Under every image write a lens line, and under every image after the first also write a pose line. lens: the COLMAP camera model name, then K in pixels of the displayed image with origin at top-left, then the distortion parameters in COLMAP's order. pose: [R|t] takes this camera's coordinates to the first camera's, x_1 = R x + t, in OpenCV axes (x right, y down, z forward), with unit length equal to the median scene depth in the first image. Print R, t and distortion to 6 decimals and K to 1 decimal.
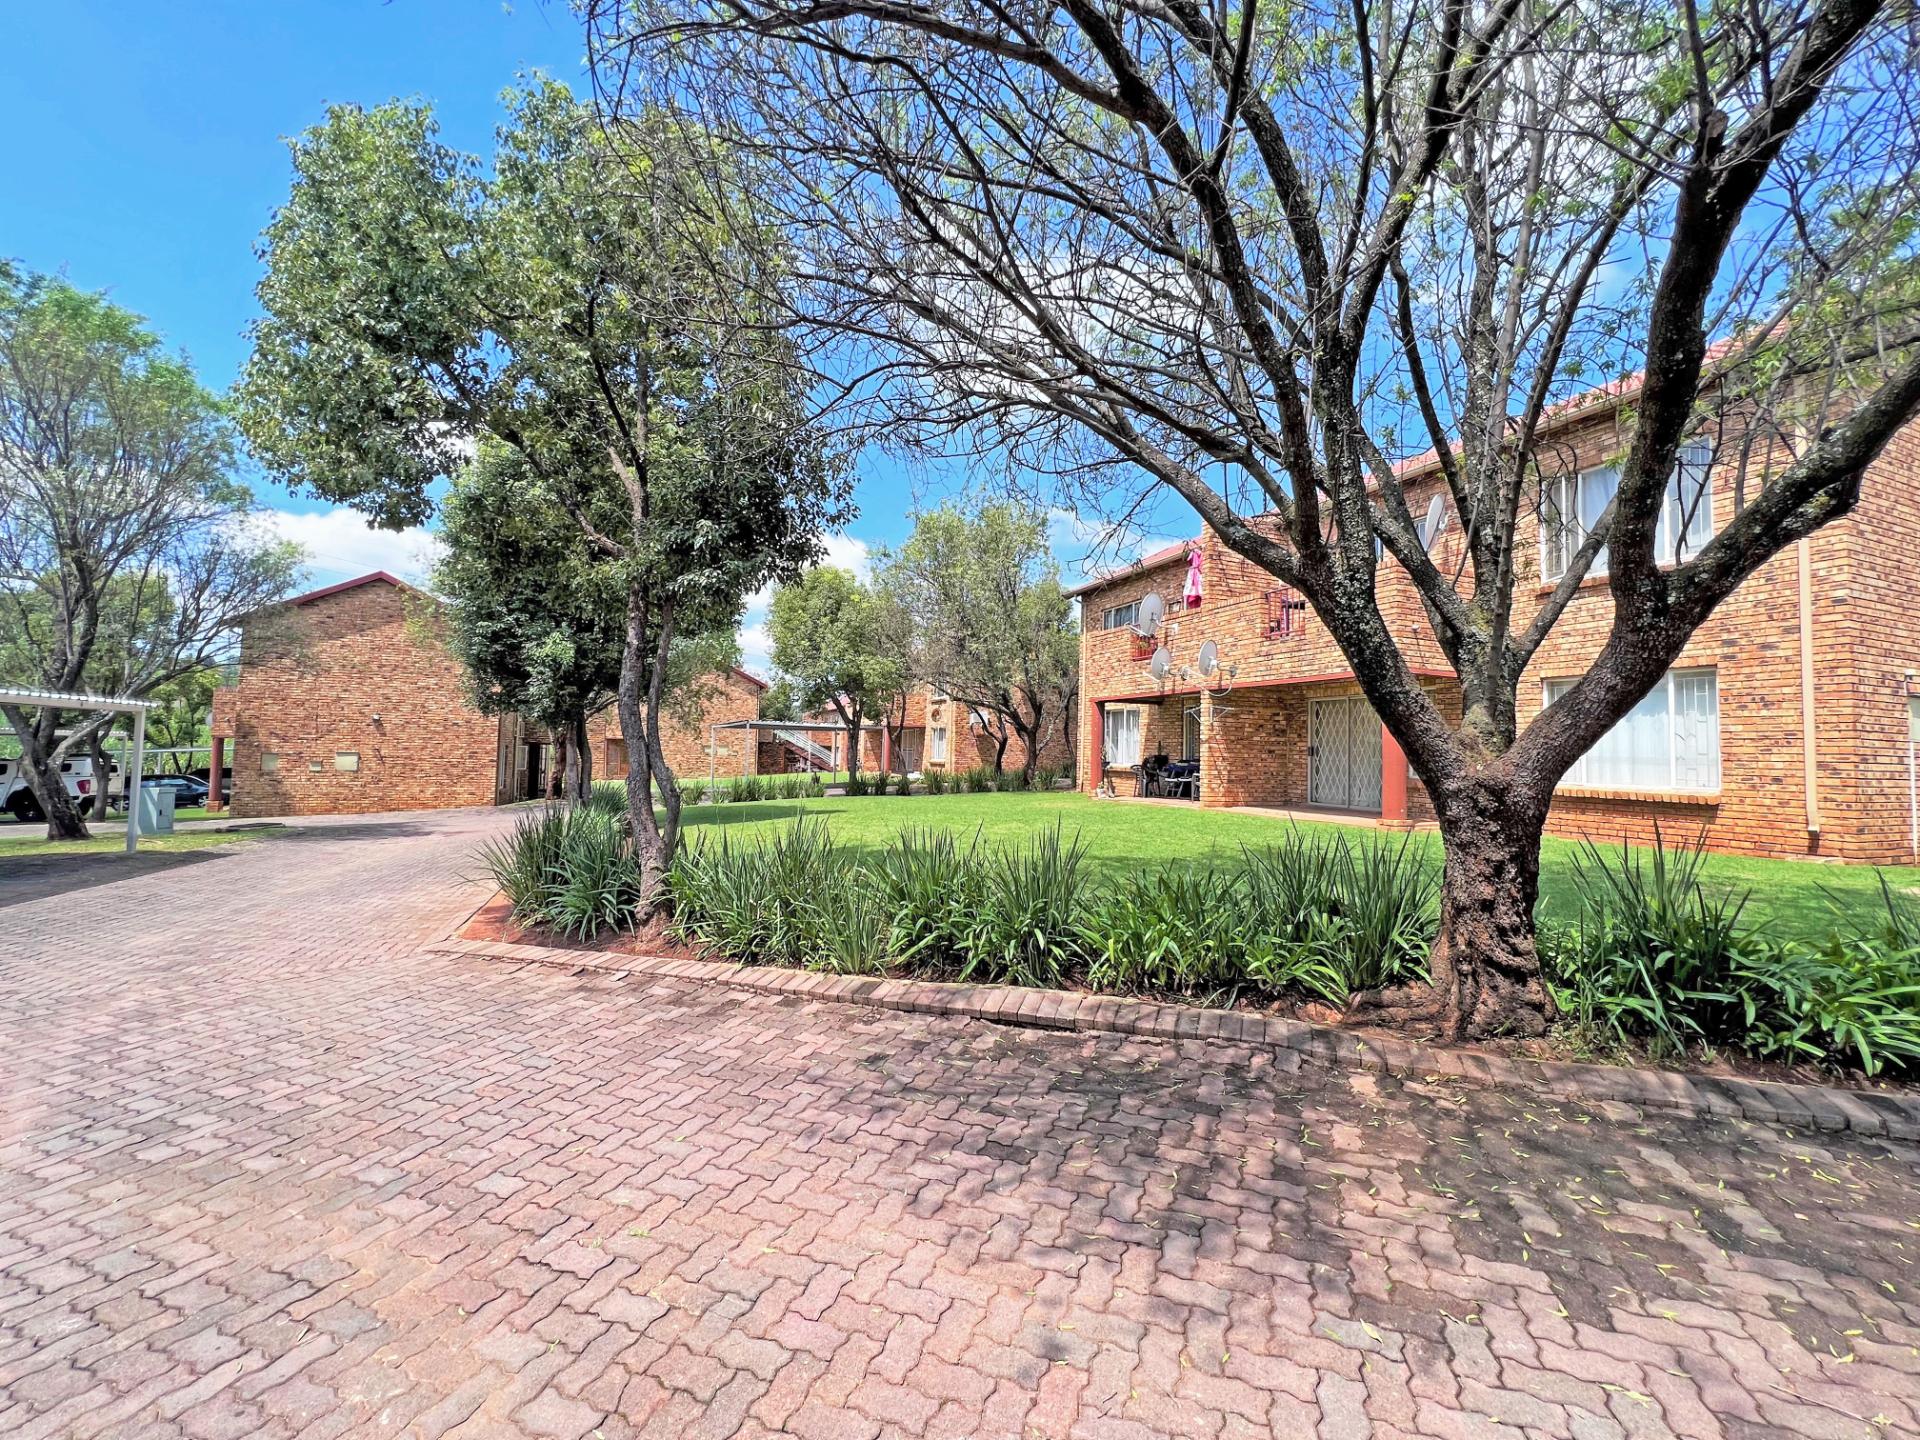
lens RADIAL K [[746.7, 0, 960.0], [0, 746.7, 720.0], [0, 0, 1]] dist [0.000864, 0.000023]
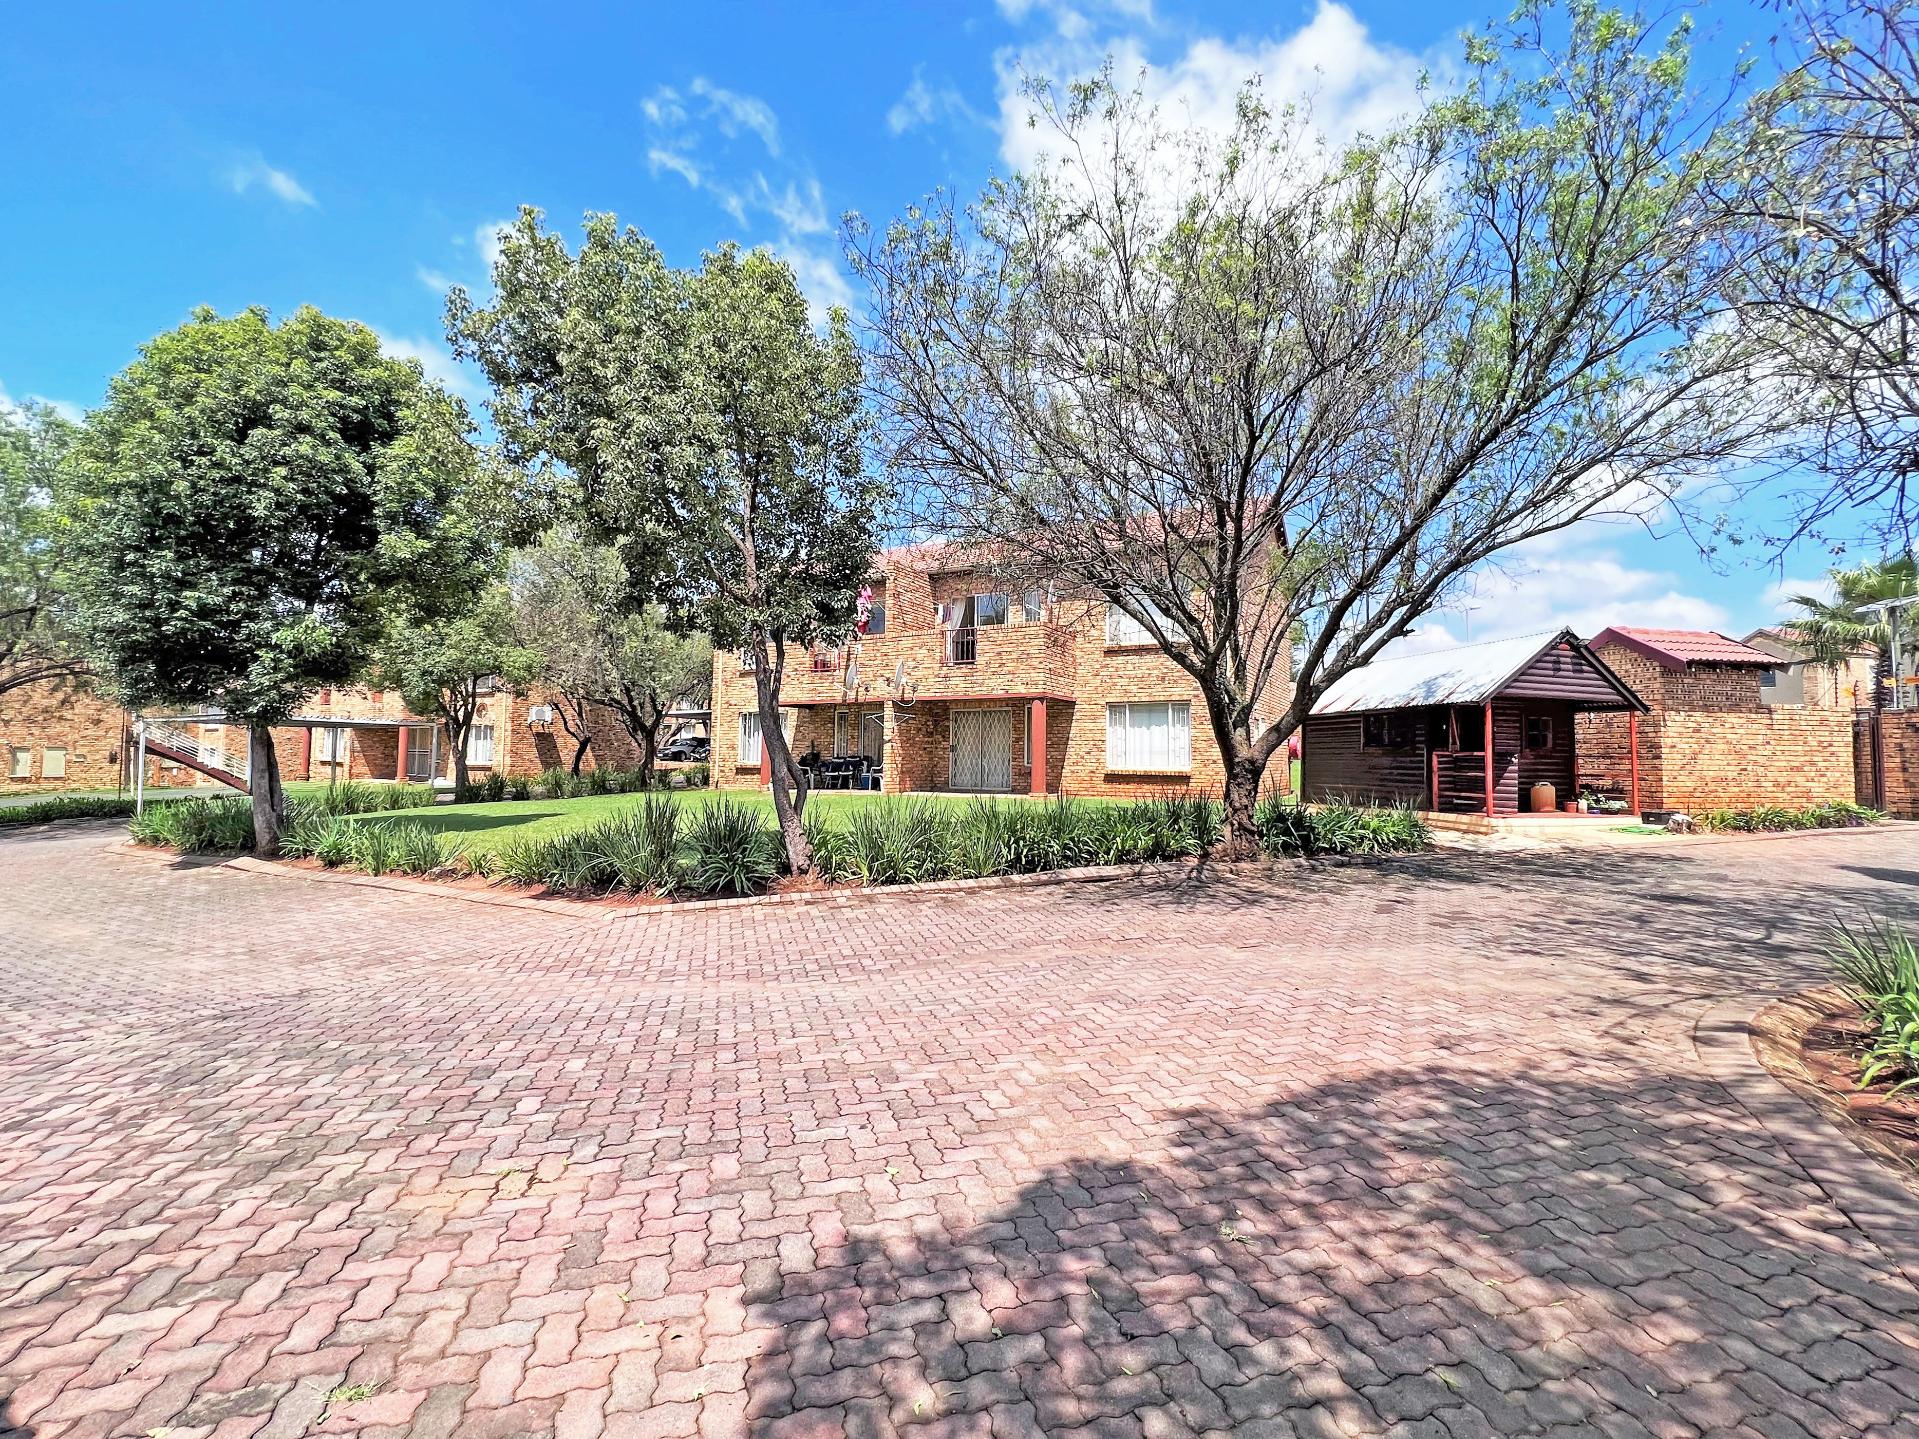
lens RADIAL K [[768.6, 0, 959.5], [0, 768.6, 719.5], [0, 0, 1]] dist [0.002256, 0.000497]
pose [[0.793110, 0.020392, 0.608737, -0.603548], [-0.020762, 0.999764, -0.006441, -0.004453], [-0.608725, -0.007530, 0.793346, -0.173656]]
